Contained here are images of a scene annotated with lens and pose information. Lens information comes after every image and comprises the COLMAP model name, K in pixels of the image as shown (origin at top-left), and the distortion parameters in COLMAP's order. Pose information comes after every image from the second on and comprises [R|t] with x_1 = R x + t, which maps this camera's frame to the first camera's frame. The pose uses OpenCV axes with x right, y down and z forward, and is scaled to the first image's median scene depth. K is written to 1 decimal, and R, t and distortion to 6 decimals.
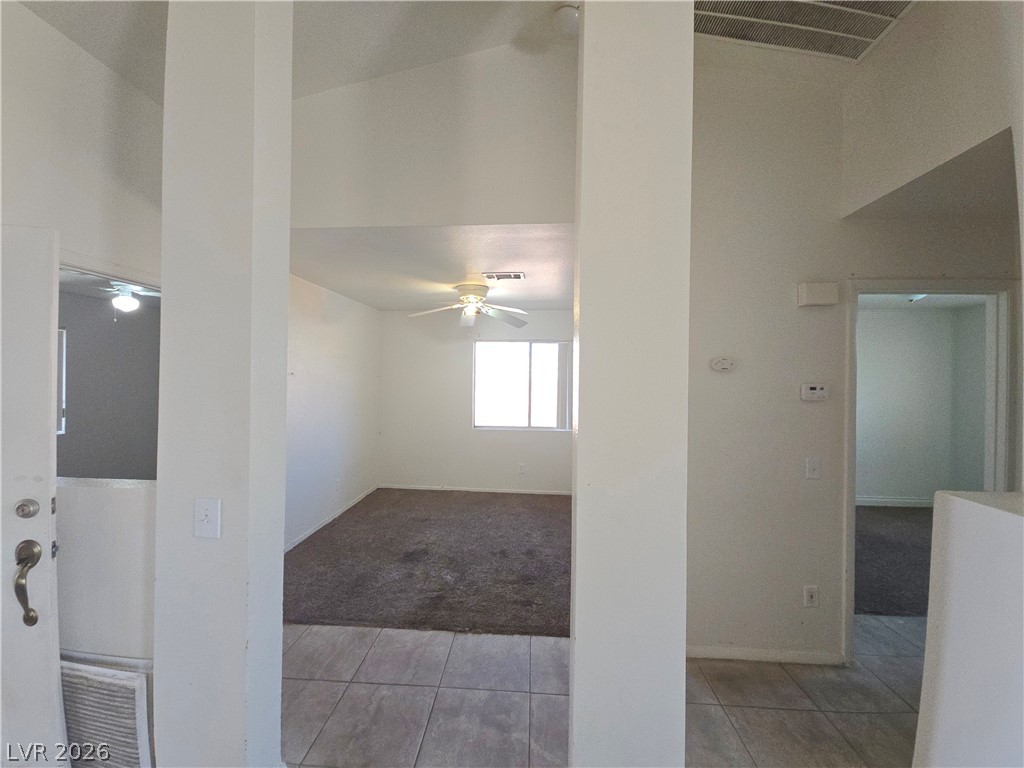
lens RADIAL K [[427.4, 0, 510.1], [0, 427.4, 382.6], [0, 0, 1]] dist [-0.001117, 0.000251]
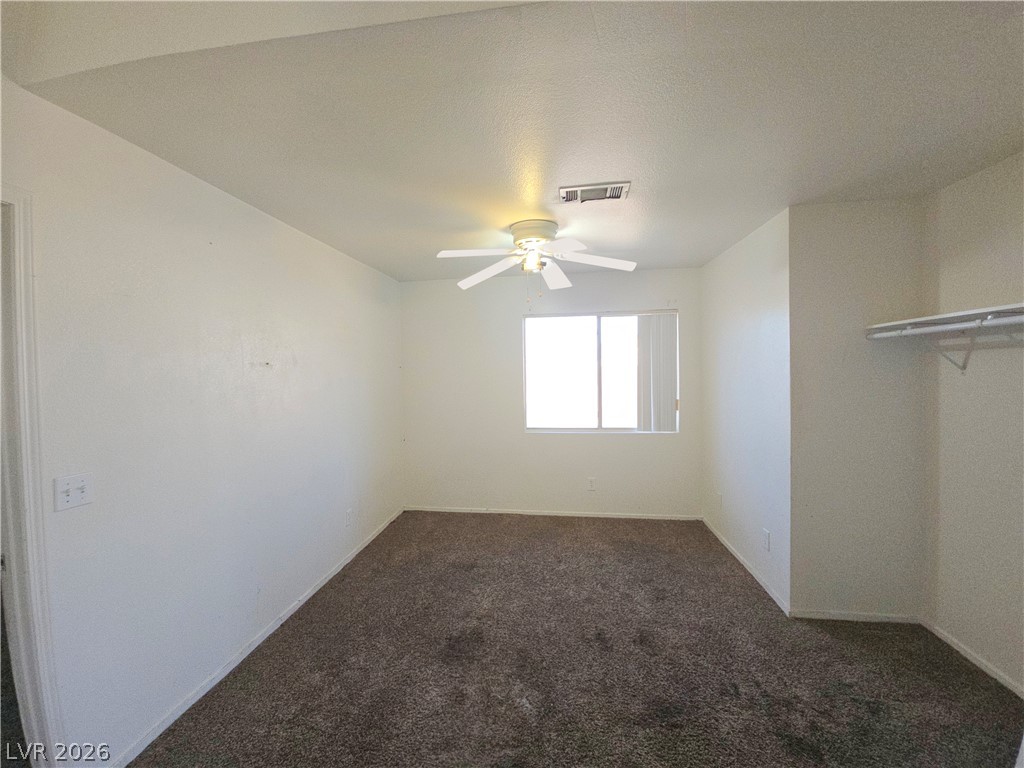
lens RADIAL K [[427.4, 0, 511.7], [0, 427.4, 384.3], [0, 0, 1]] dist [-0.001117, 0.000251]
pose [[0.998236, -0.025258, -0.053736, -0.091419], [0.026705, 0.999295, 0.026381, 0.002738], [0.053032, -0.027769, 0.998207, 0.326561]]
